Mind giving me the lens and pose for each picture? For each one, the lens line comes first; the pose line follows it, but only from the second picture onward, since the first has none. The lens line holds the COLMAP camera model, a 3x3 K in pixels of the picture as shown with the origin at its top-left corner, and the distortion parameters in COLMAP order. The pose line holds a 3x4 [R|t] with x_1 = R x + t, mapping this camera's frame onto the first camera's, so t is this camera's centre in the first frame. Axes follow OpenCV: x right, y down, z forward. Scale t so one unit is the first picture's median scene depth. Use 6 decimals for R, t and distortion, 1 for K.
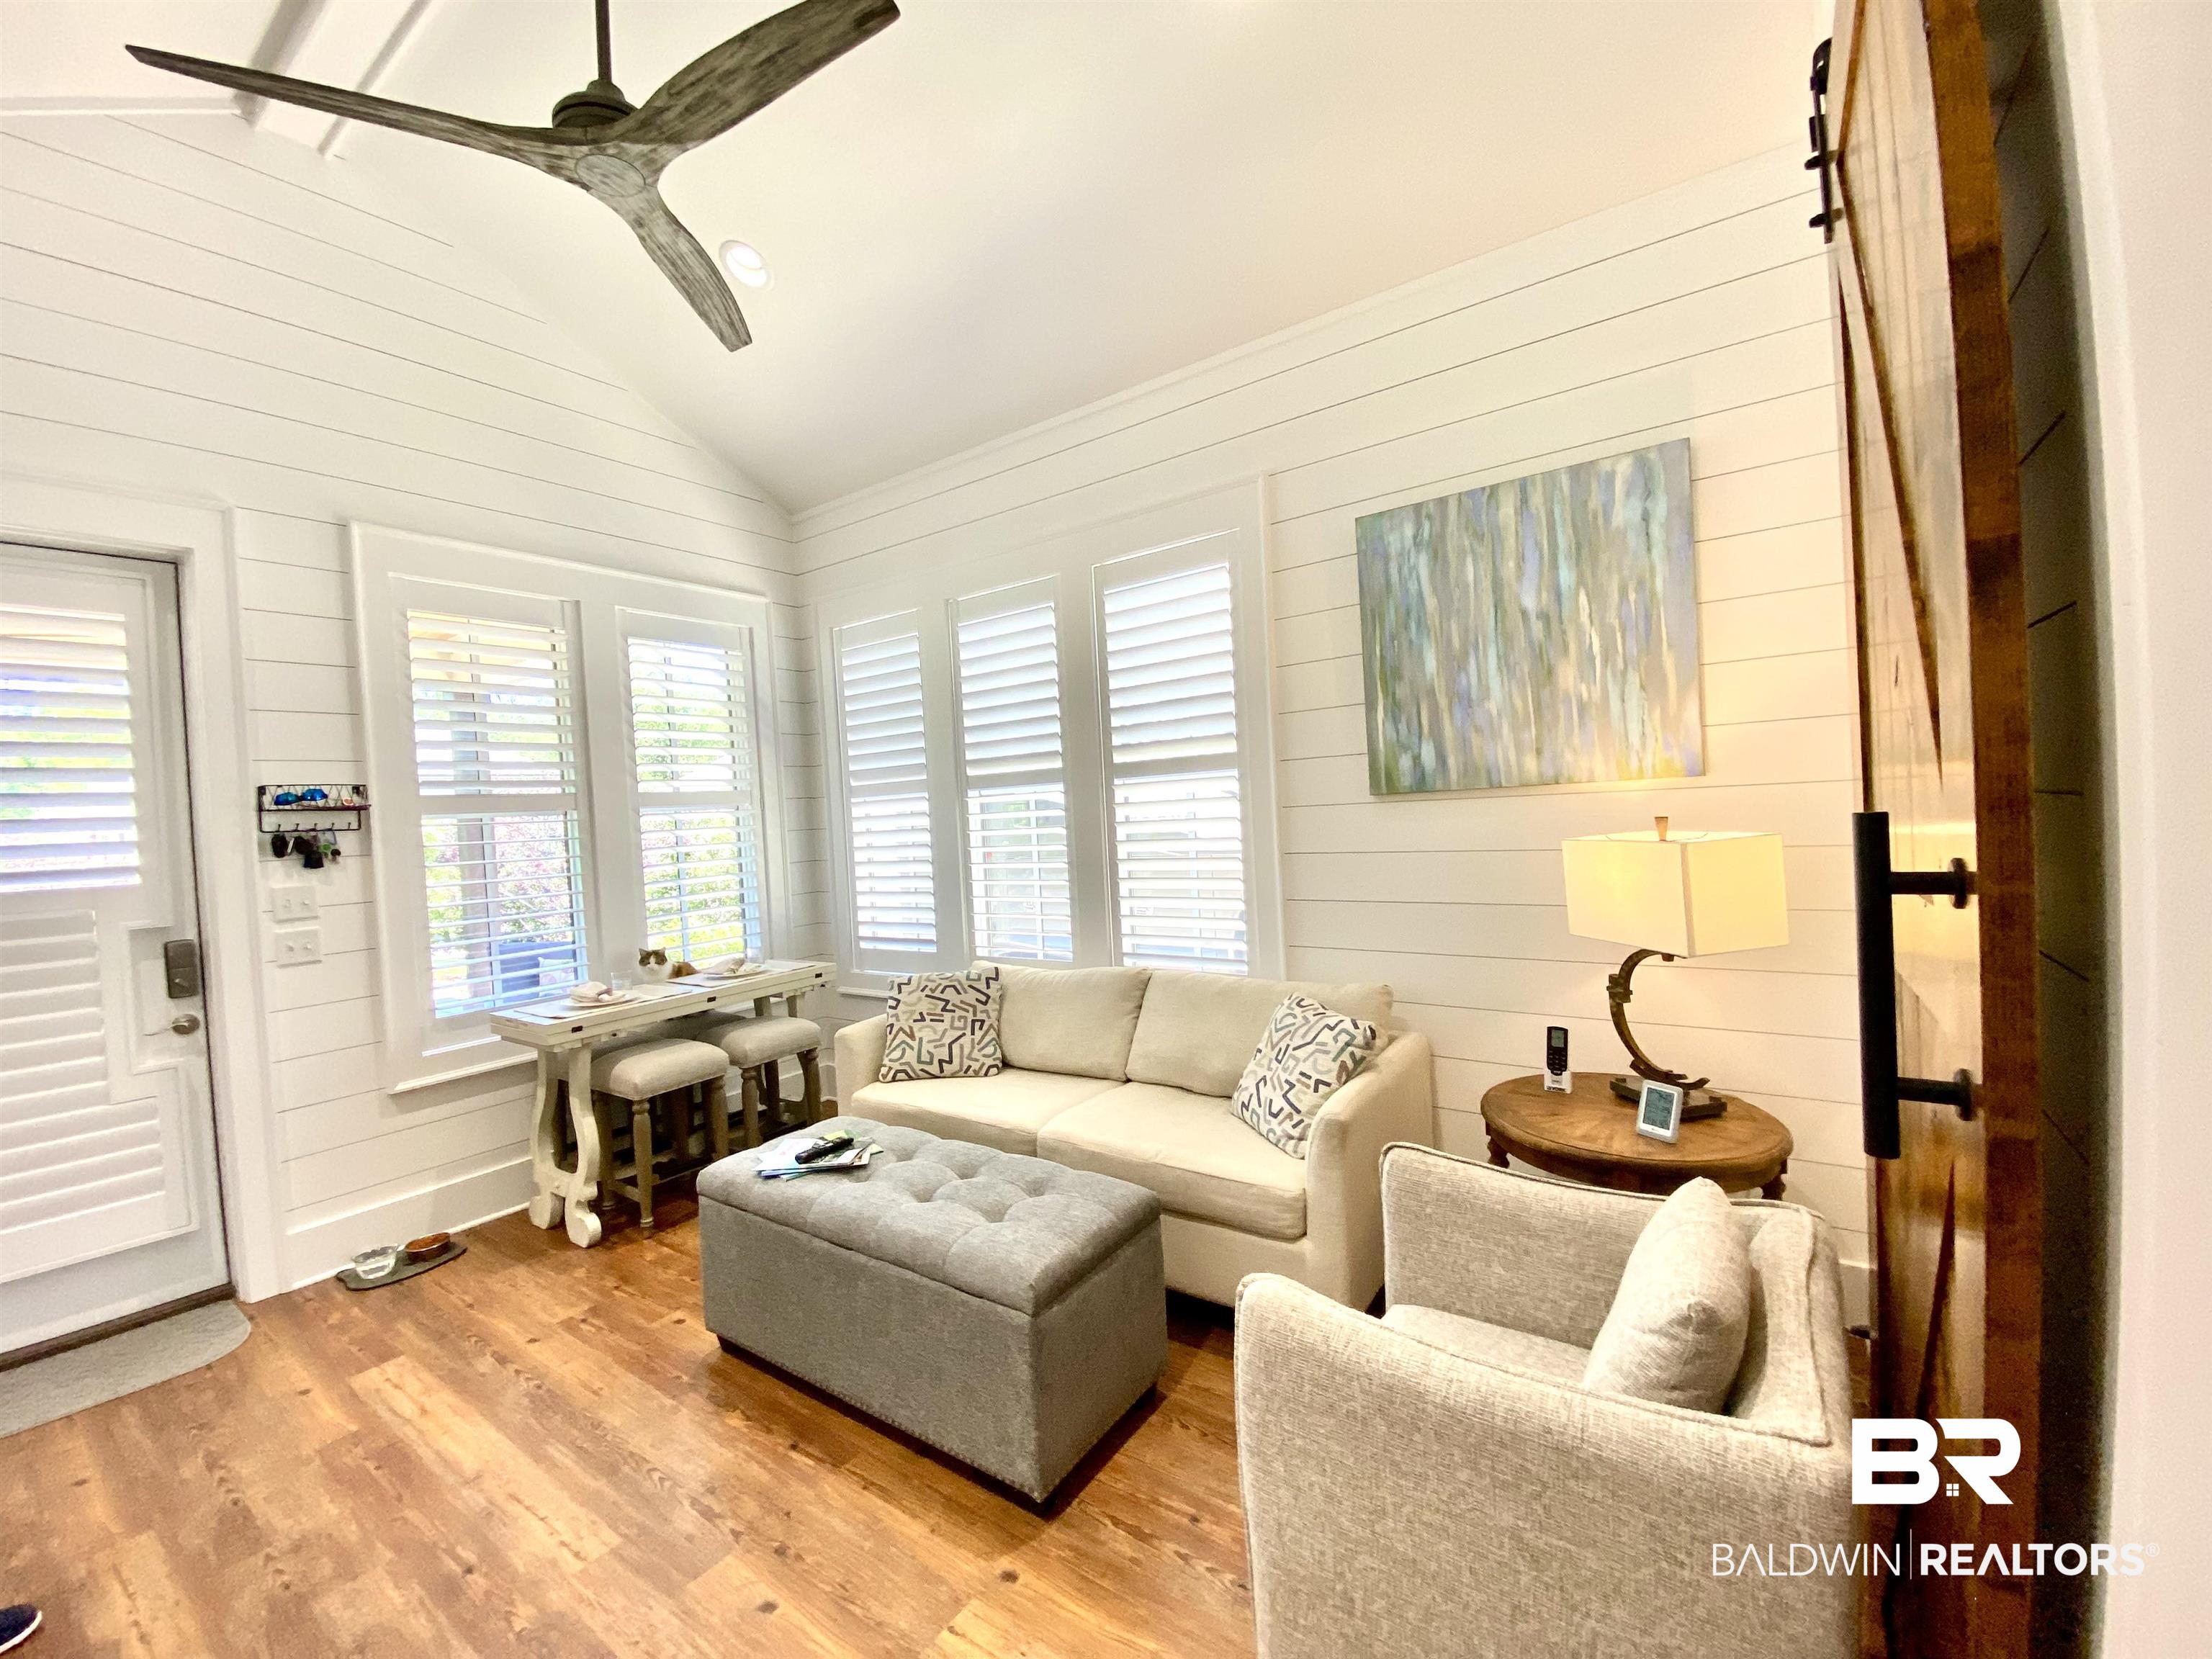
lens RADIAL K [[941.3, 0, 1092.0], [0, 941.3, 828.9], [0, 0, 1]] dist [0.087847, -0.039585]
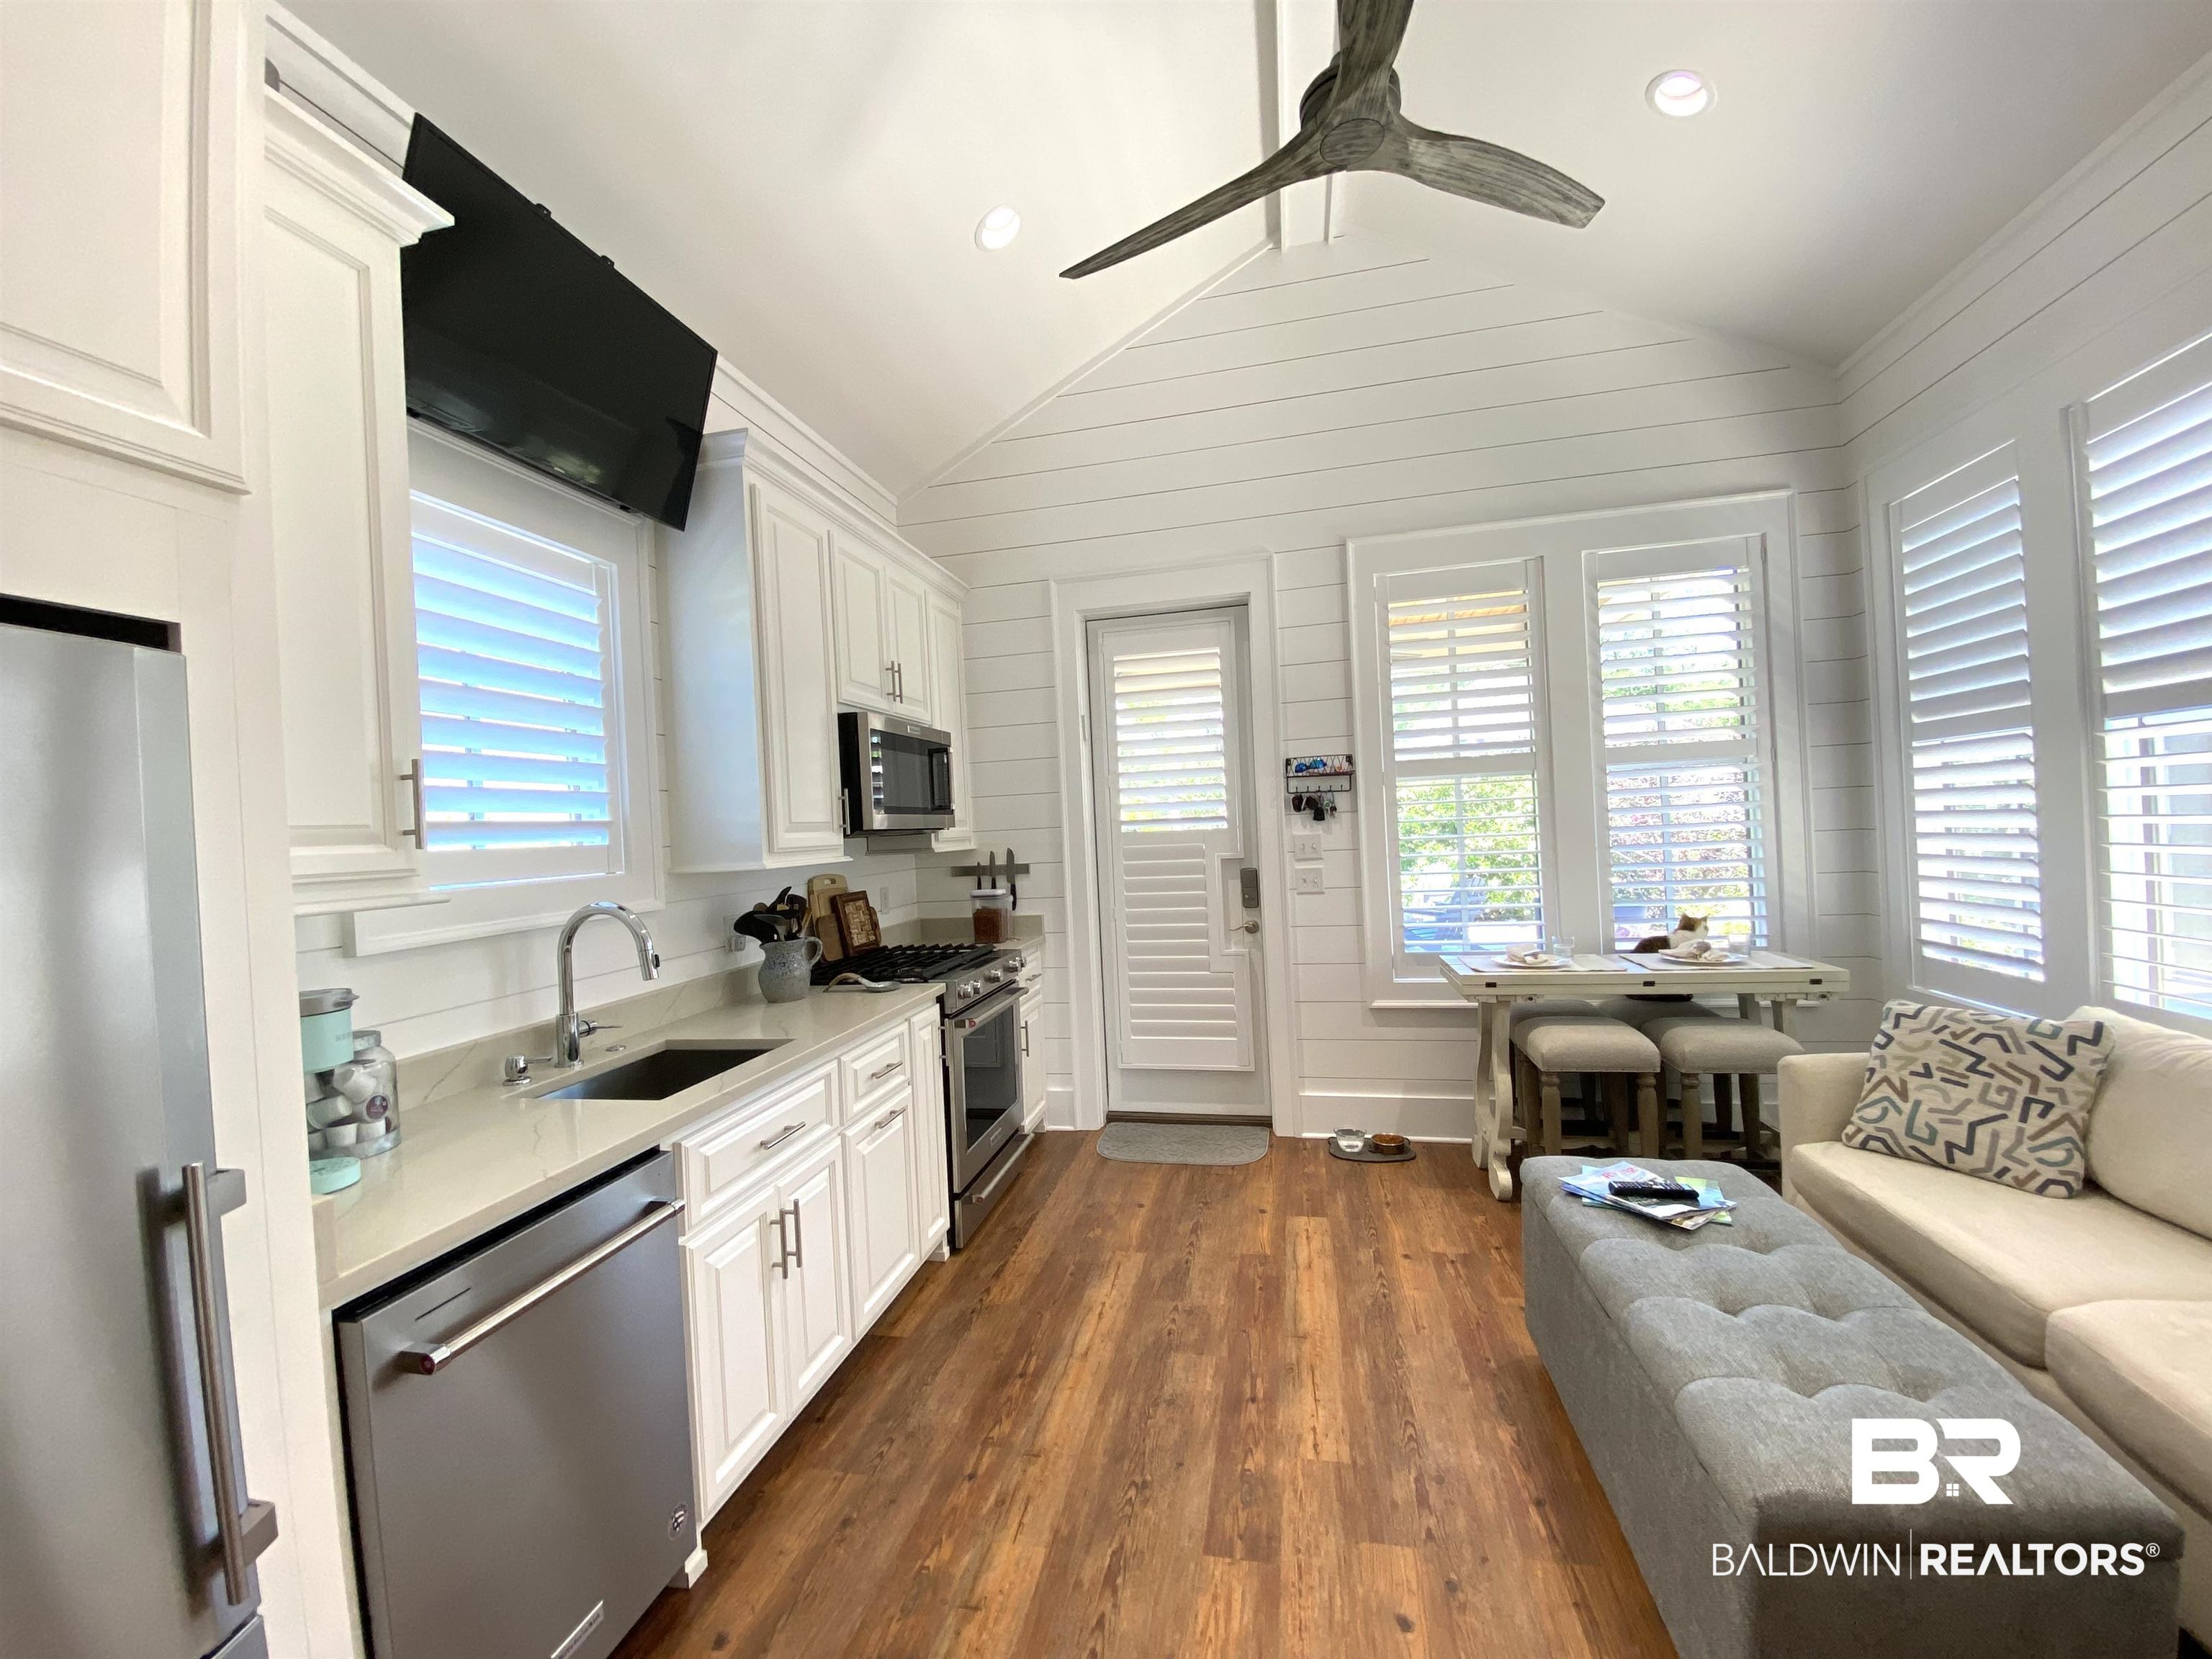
lens RADIAL K [[941.3, 0, 1092.0], [0, 941.3, 828.9], [0, 0, 1]] dist [0.087847, -0.039585]
pose [[0.420389, 0.034797, -0.906677, 0.198910], [0.006992, 0.999110, 0.041587, -0.002984], [0.907317, -0.023822, 0.419772, 0.192423]]
